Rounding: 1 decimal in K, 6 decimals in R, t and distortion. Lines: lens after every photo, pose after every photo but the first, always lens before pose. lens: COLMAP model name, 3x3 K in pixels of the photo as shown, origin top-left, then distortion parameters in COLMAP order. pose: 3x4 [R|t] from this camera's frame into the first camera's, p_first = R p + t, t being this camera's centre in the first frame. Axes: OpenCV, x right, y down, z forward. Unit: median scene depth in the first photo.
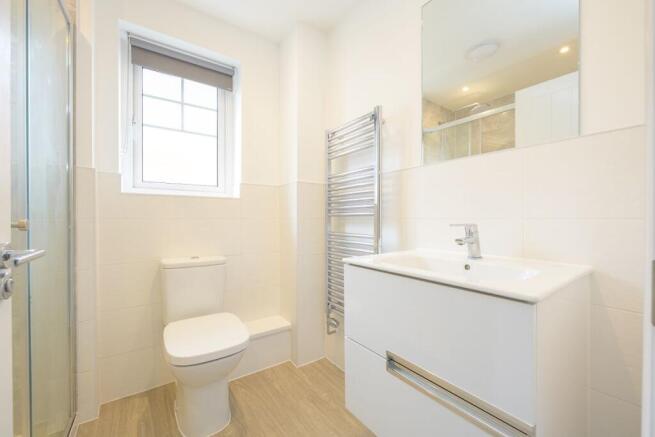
lens RADIAL K [[260.8, 0, 325.6], [0, 260.8, 220.6], [0, 0, 1]] dist [0.000219, 0.000091]
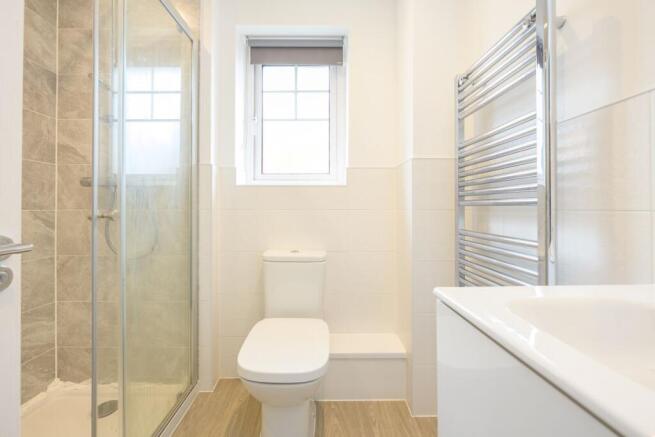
lens RADIAL K [[264.8, 0, 324.6], [0, 264.8, 207.6], [0, 0, 1]] dist [-0.003161, -0.000178]
pose [[0.823635, -0.002275, -0.567116, 0.109912], [-0.003275, 0.999956, -0.008768, -0.005454], [0.567111, 0.009079, 0.823591, 0.262669]]
